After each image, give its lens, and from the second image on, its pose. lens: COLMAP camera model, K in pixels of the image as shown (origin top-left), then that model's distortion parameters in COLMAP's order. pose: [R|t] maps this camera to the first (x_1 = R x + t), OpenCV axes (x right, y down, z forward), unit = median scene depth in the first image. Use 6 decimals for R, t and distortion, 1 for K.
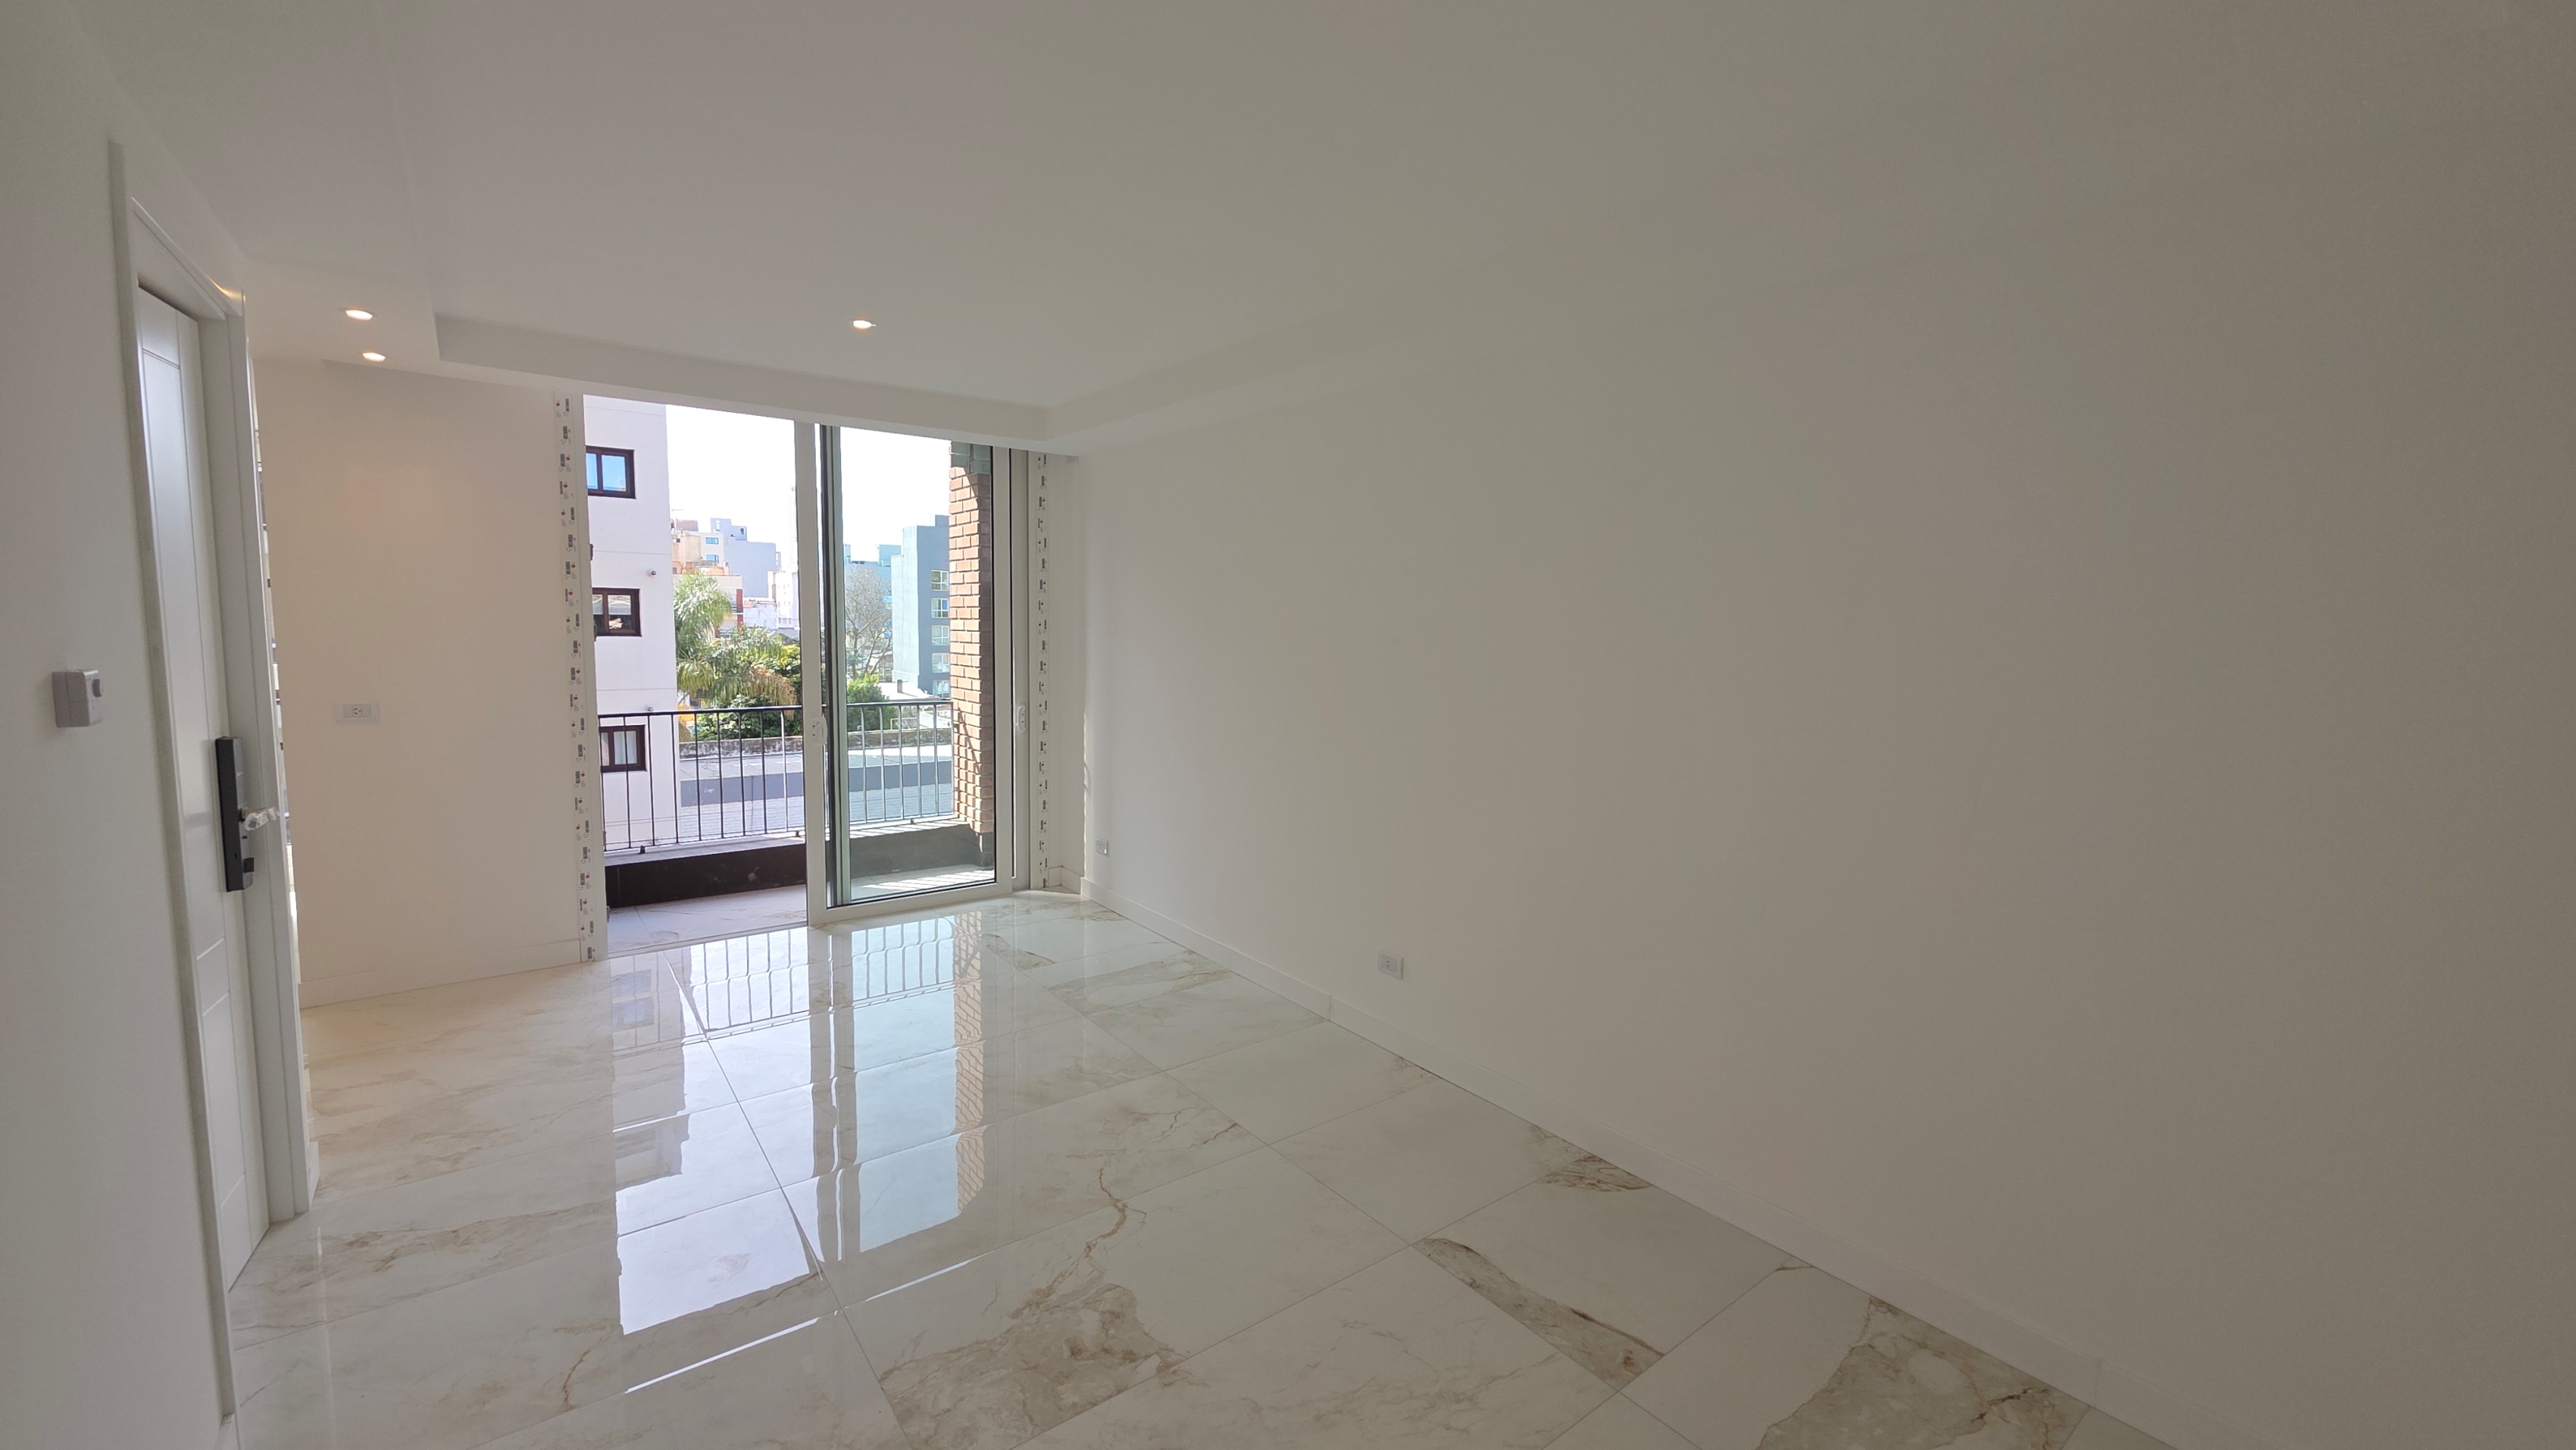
lens RADIAL K [[1017.5, 0, 1291.6], [0, 1017.5, 712.4], [0, 0, 1]] dist [0.011152, -0.007173]
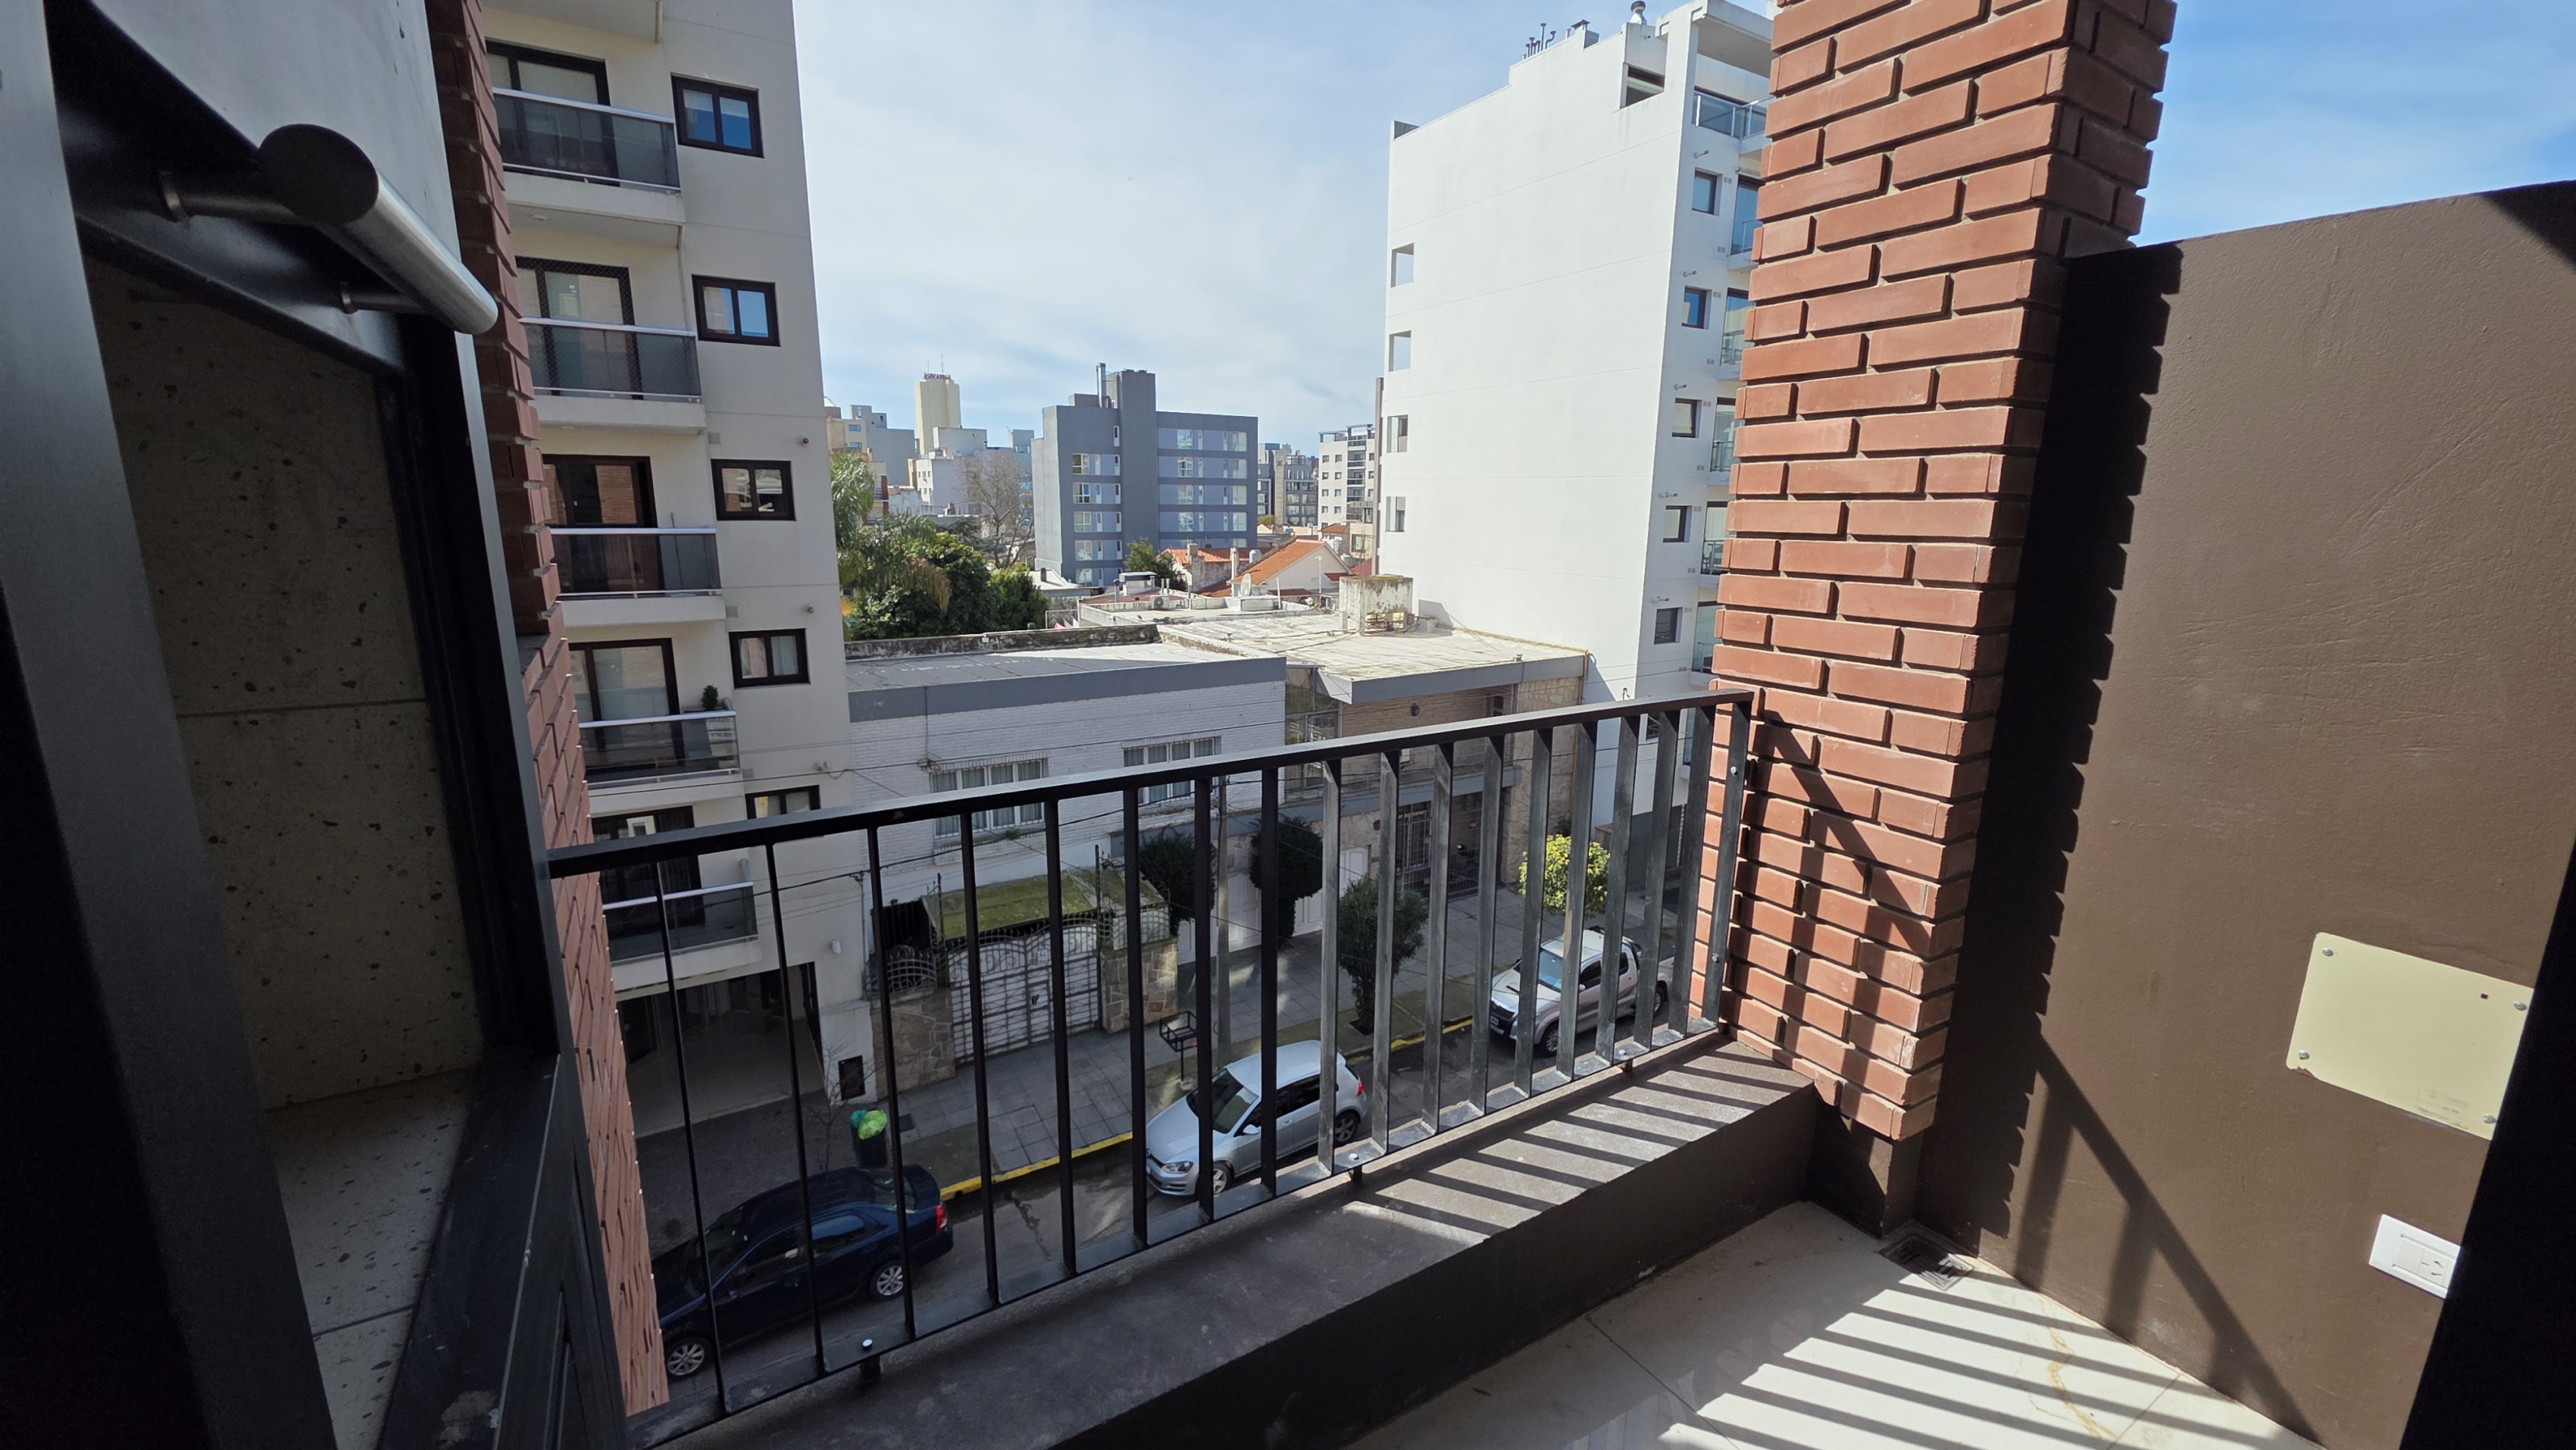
lens RADIAL K [[1017.5, 0, 1291.1], [0, 1017.5, 711.7], [0, 0, 1]] dist [0.011152, -0.007173]
pose [[0.992995, 0.014671, -0.117239, -0.465331], [-0.001733, 0.993962, 0.109707, -0.041137], [0.118140, -0.108736, 0.987026, 0.718910]]
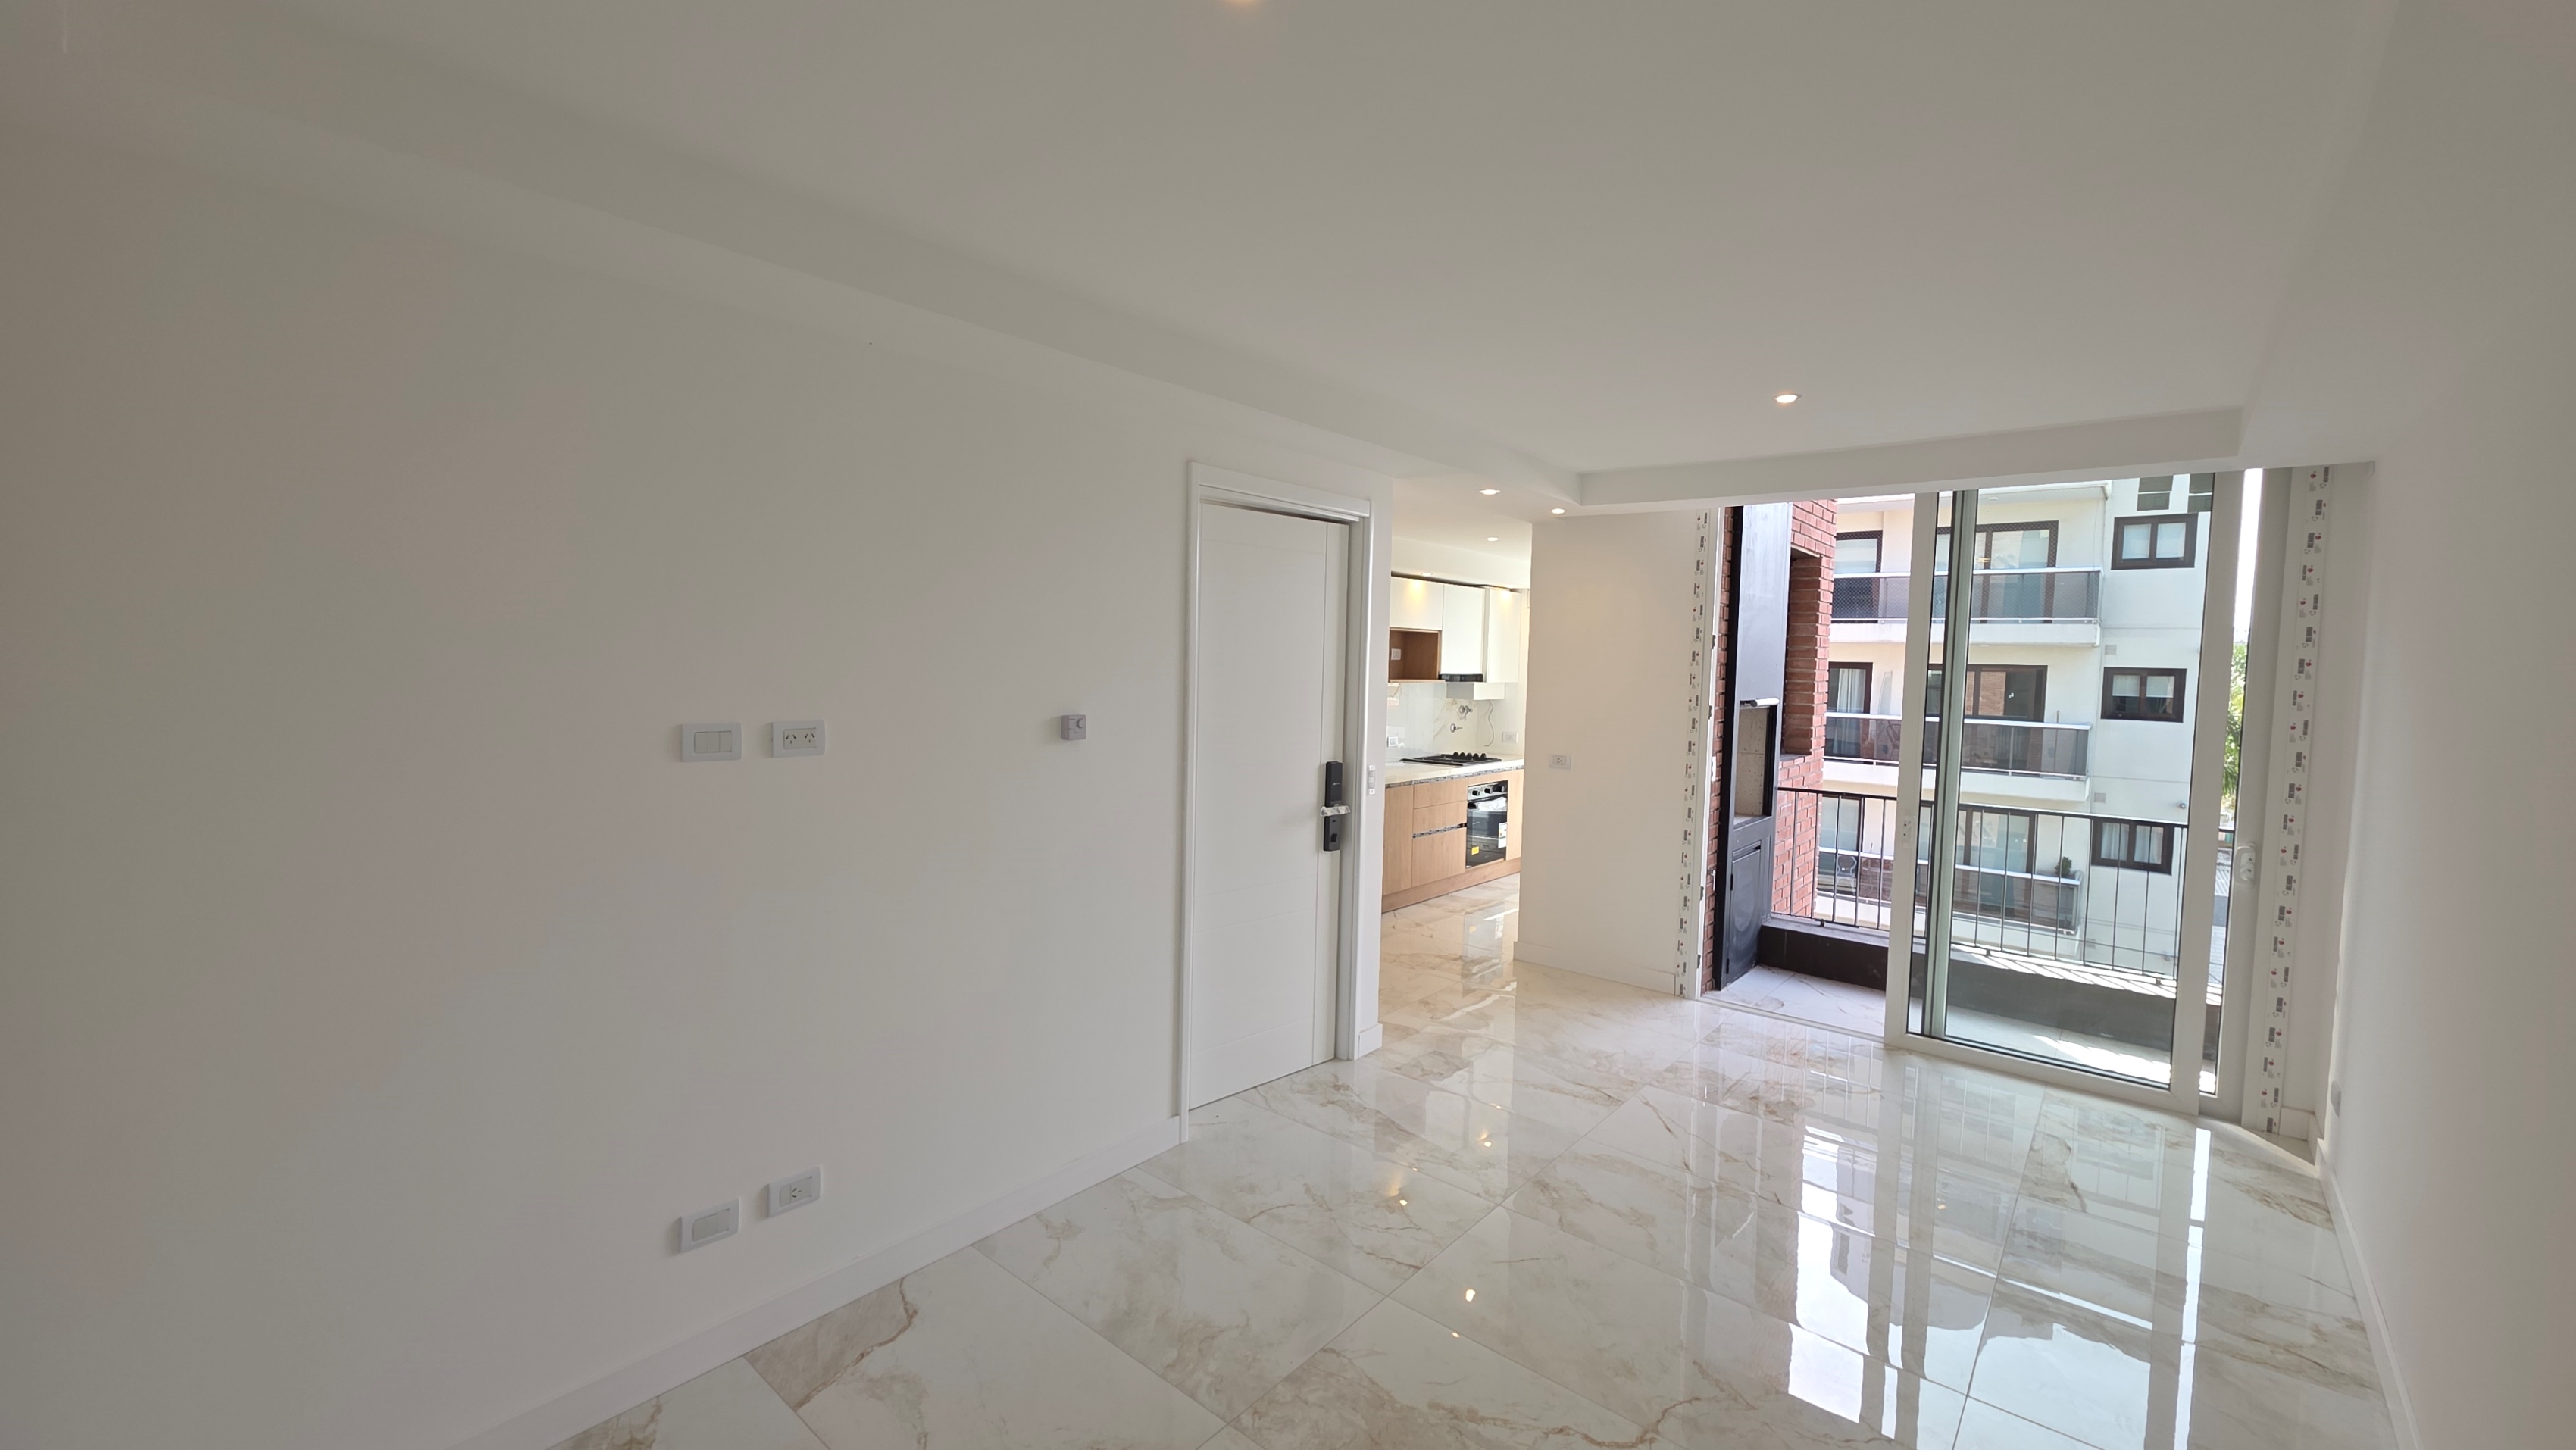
lens RADIAL K [[1017.5, 0, 1284.5], [0, 1017.5, 711.4], [0, 0, 1]] dist [0.011152, -0.007173]
pose [[0.199044, 0.037814, -0.979261, 0.235984], [-0.114173, 0.993345, 0.015151, -0.029014], [0.973317, 0.108789, 0.202037, 0.212929]]
